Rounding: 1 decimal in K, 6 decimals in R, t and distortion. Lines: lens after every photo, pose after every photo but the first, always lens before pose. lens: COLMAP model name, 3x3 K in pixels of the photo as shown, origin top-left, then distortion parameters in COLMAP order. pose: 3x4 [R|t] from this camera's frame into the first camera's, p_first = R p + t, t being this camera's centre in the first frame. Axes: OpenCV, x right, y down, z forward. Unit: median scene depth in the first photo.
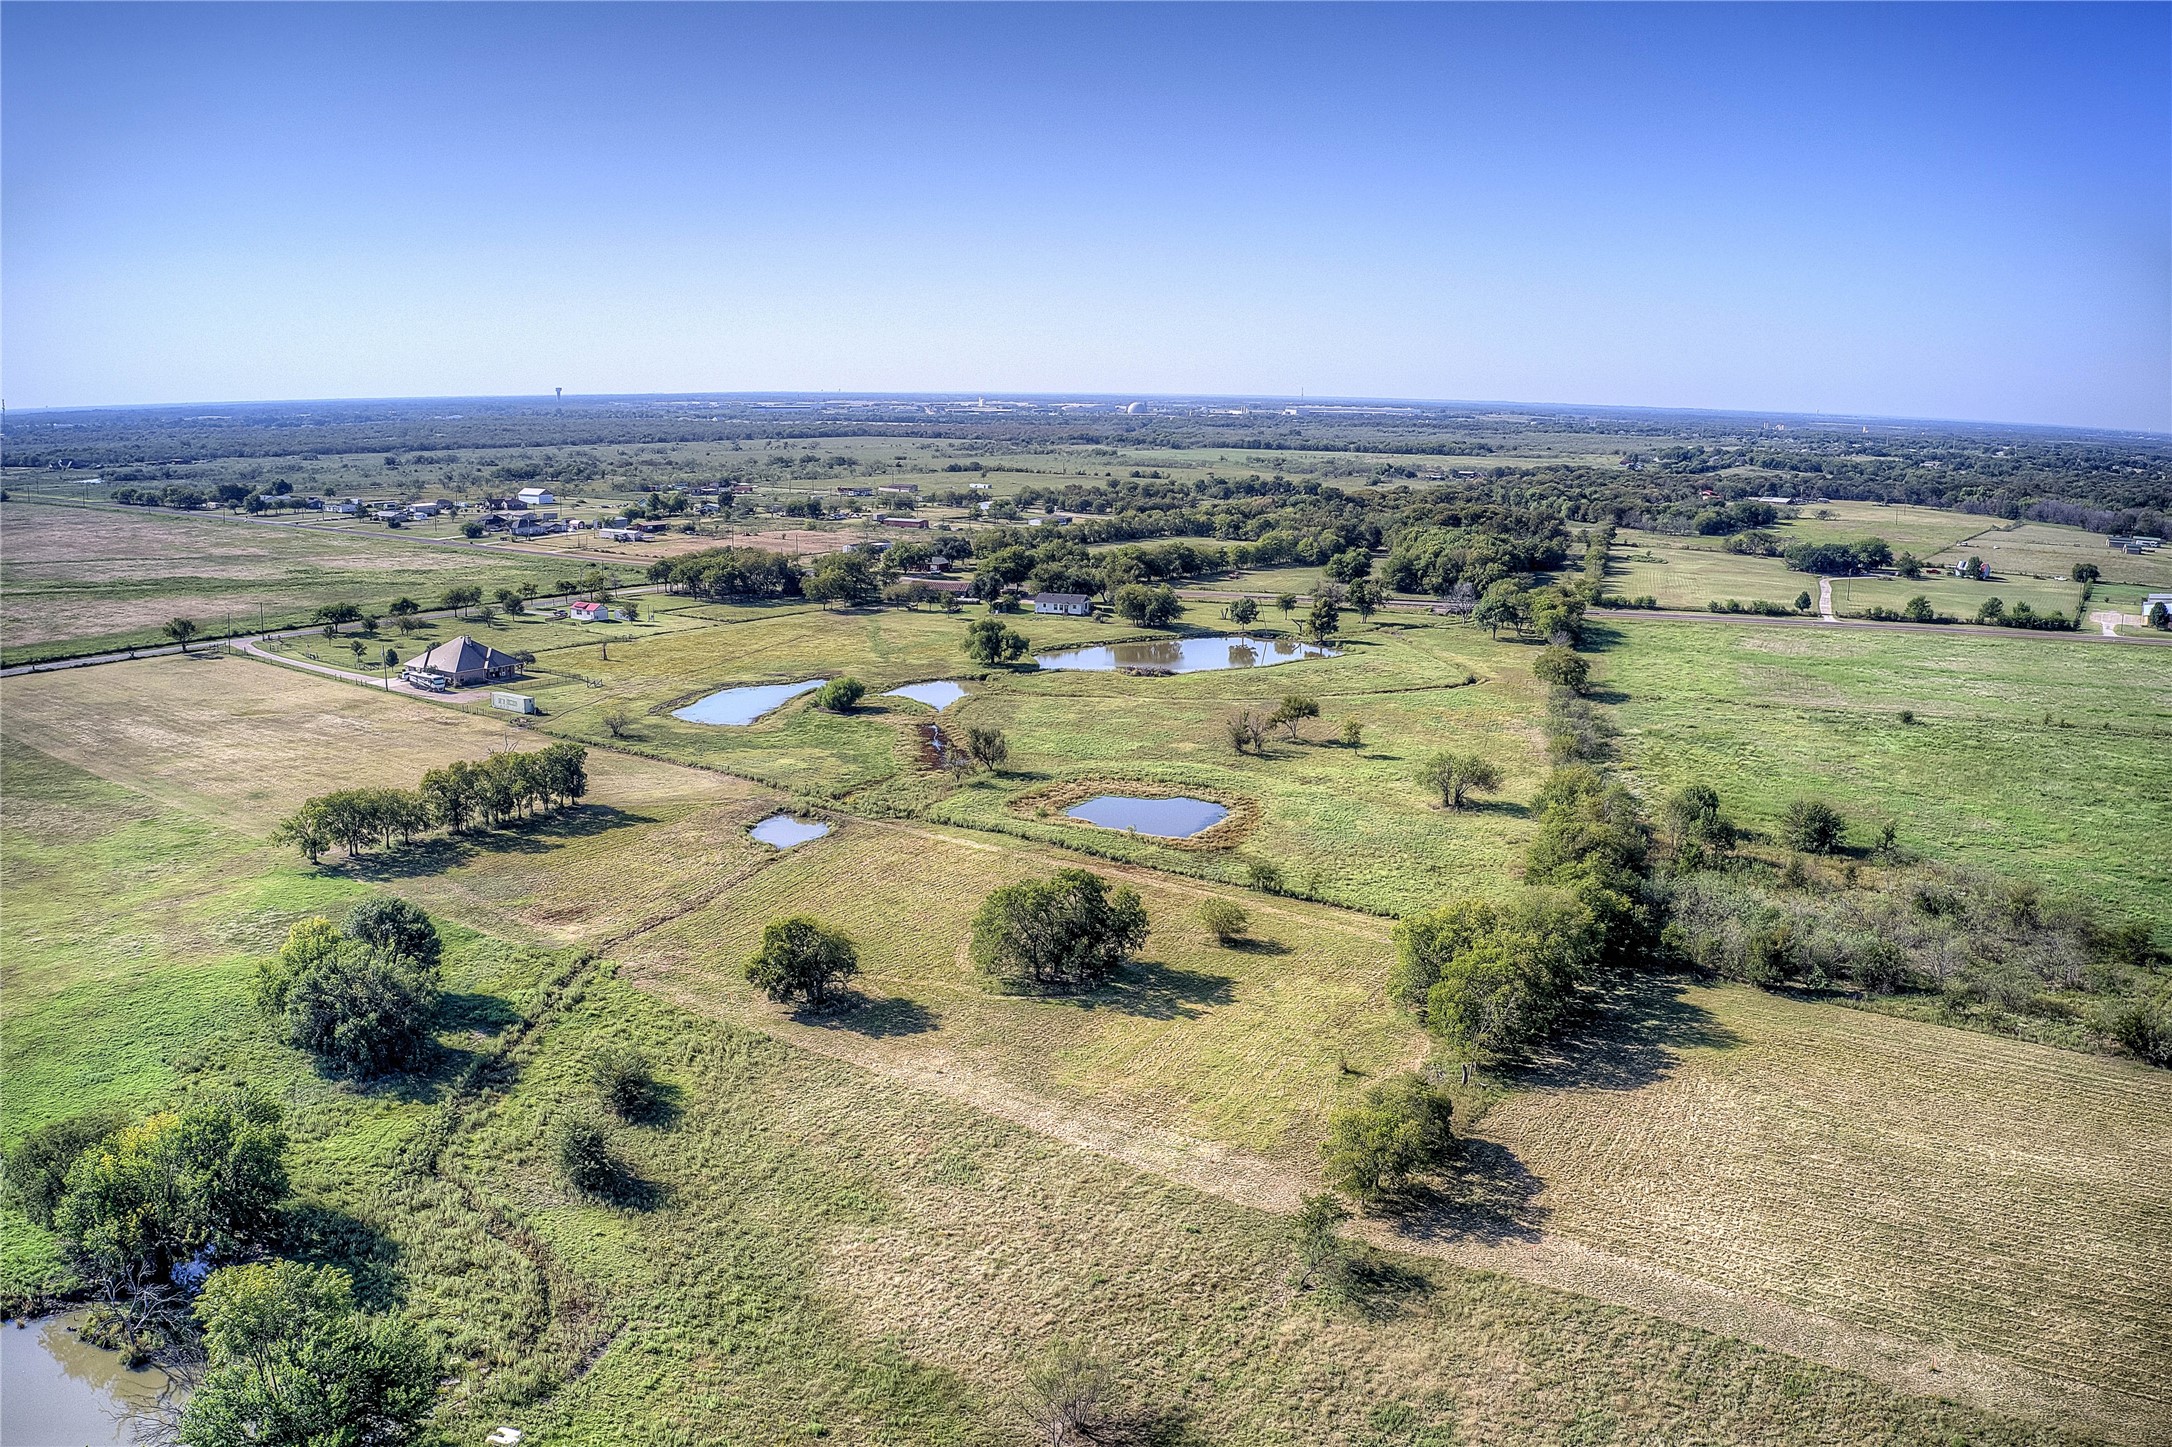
lens RADIAL K [[1701.3, 0, 1086.0], [0, 1701.3, 723.5], [0, 0, 1]] dist [-0.189022, 0.036808]
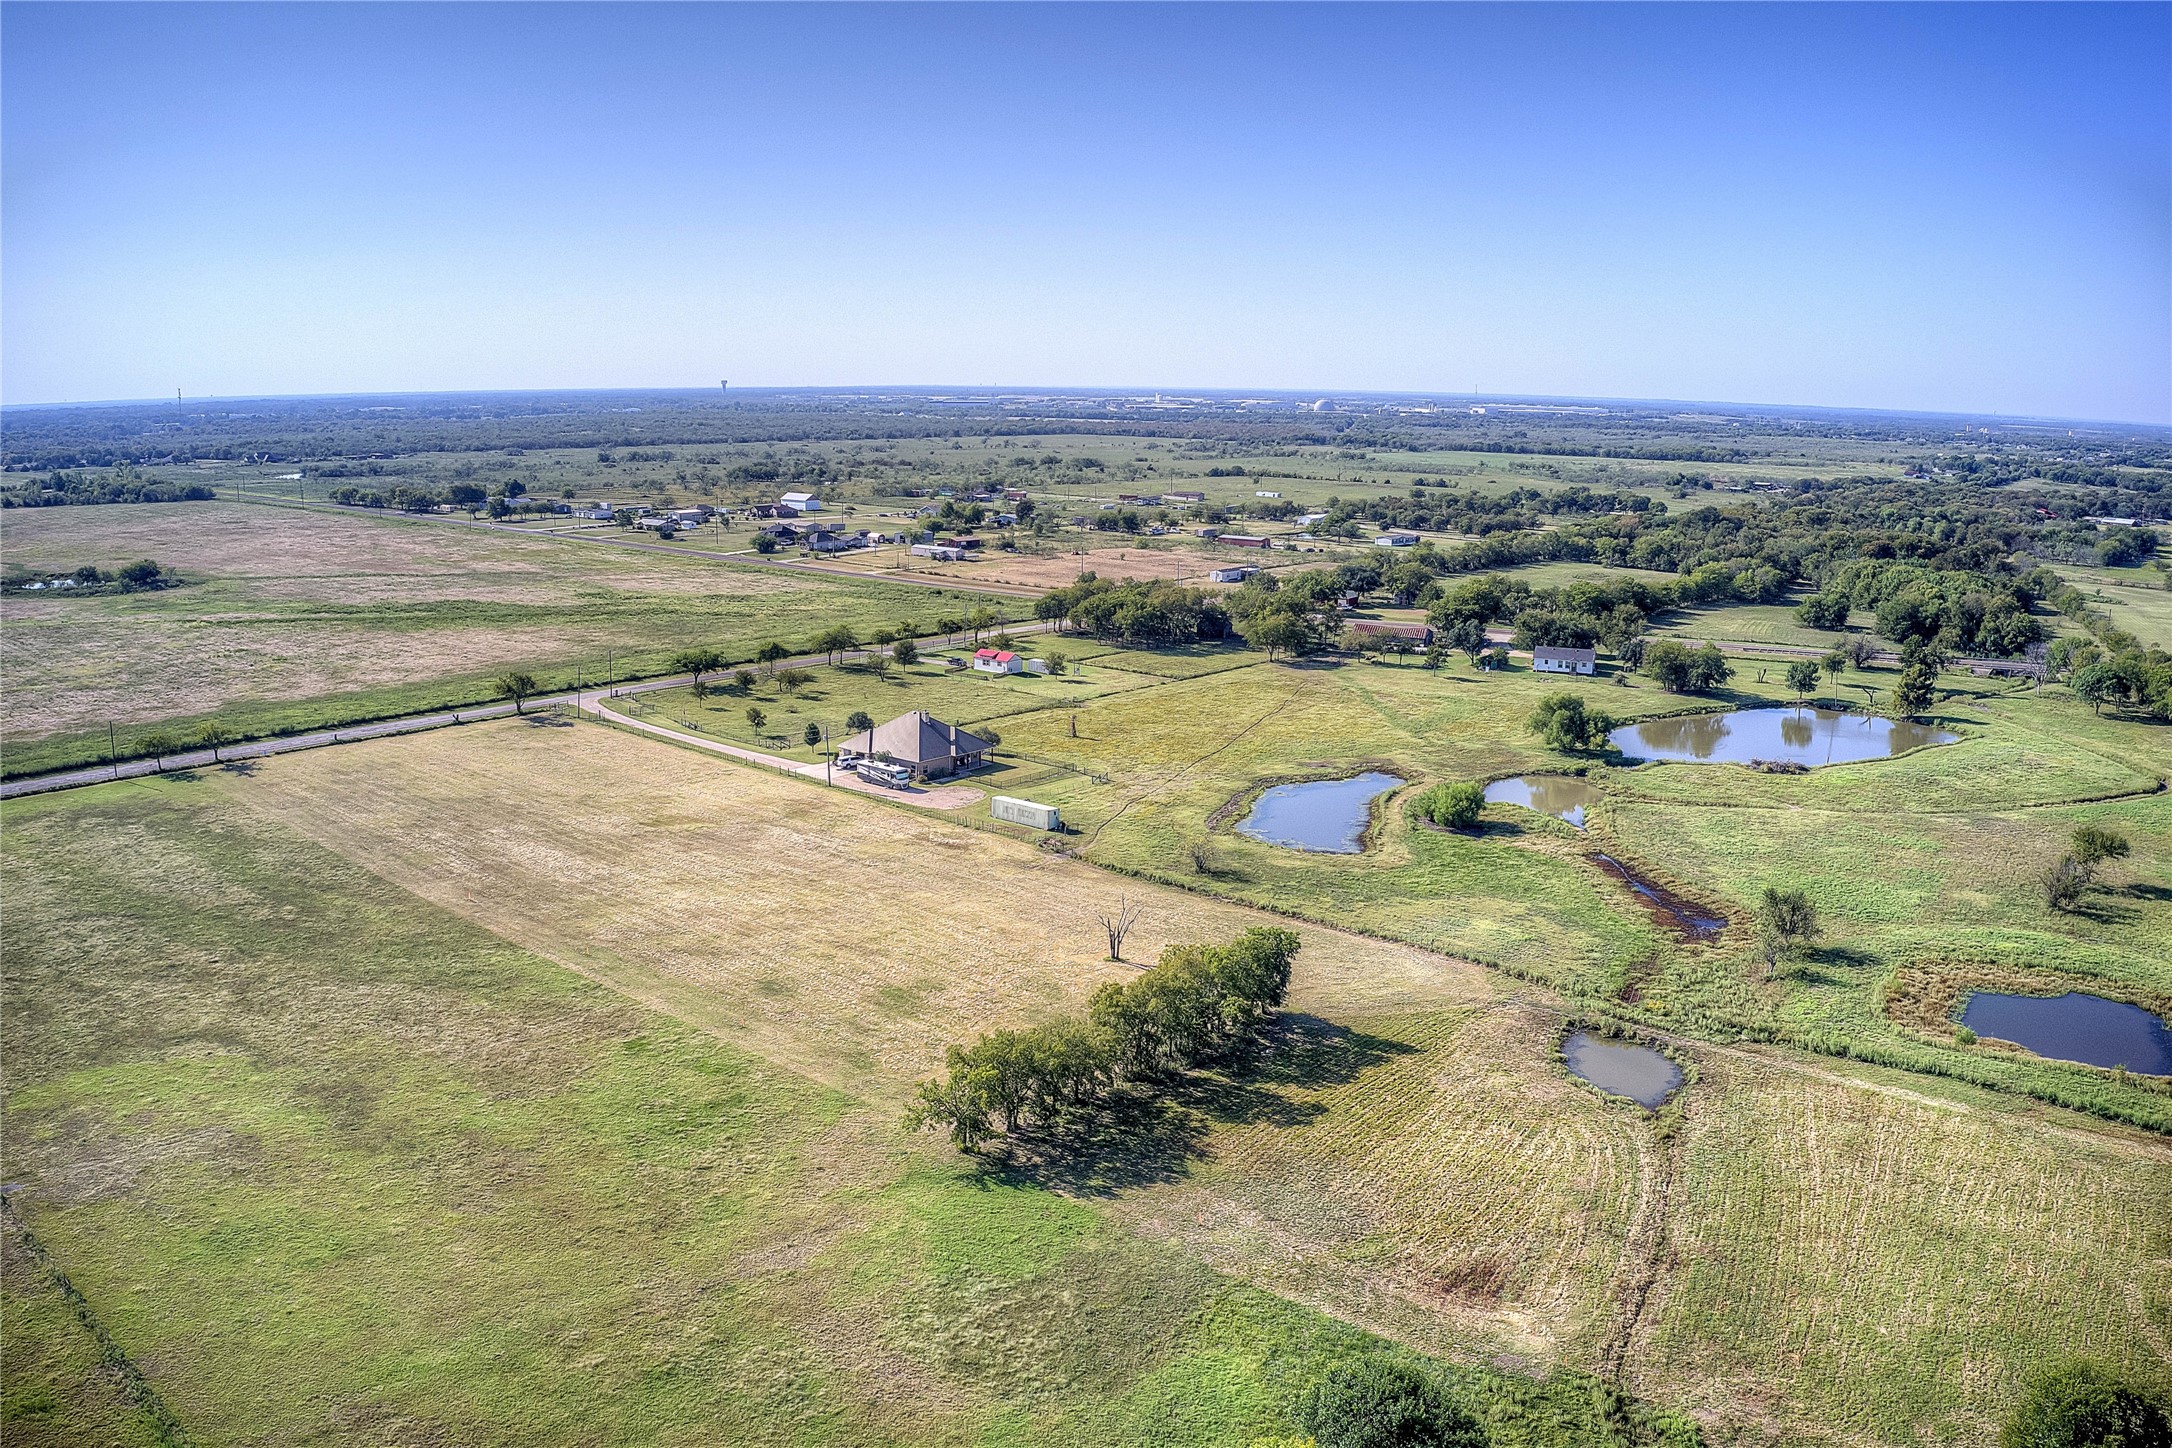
lens RADIAL K [[1701.3, 0, 1086.0], [0, 1701.3, 724.0], [0, 0, 1]] dist [-0.189022, 0.036808]
pose [[0.996401, 0.015161, -0.083395, -0.153467], [-0.014883, 0.999881, 0.003962, -0.033691], [0.083445, -0.002707, 0.996509, 0.146614]]
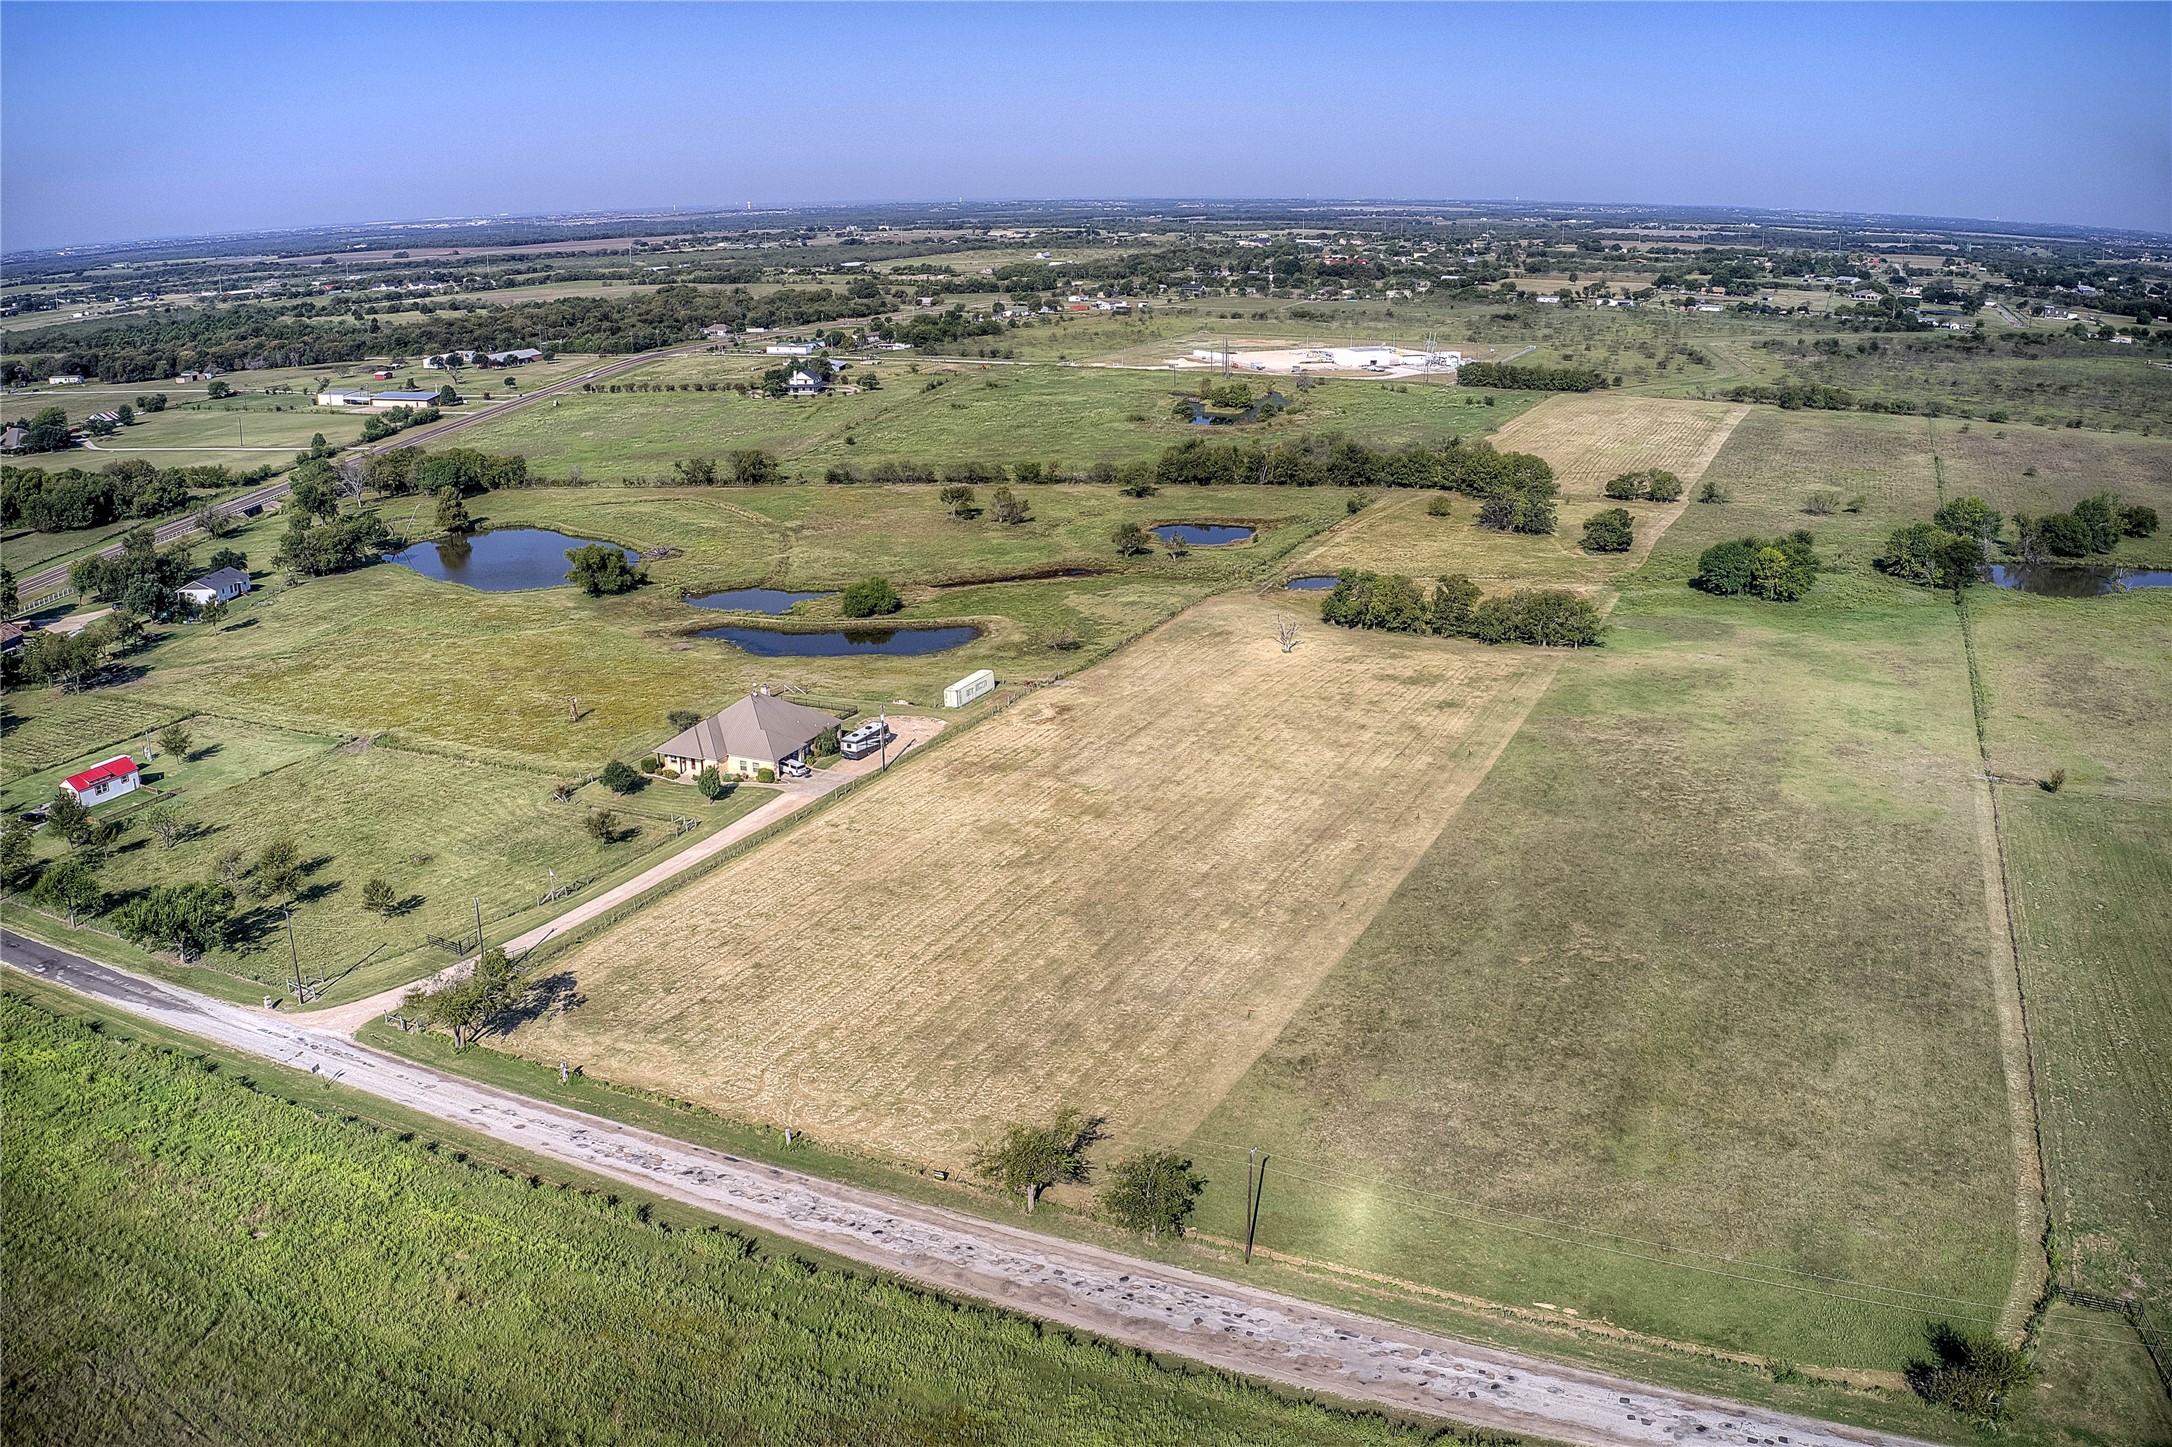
lens RADIAL K [[1701.3, 0, 1086.0], [0, 1701.3, 723.5], [0, 0, 1]] dist [-0.189022, 0.036808]
pose [[-0.214247, -0.302322, 0.928816, -0.669177], [0.189707, 0.919911, 0.343182, -0.159167], [-0.958180, 0.249729, -0.139735, 0.640175]]
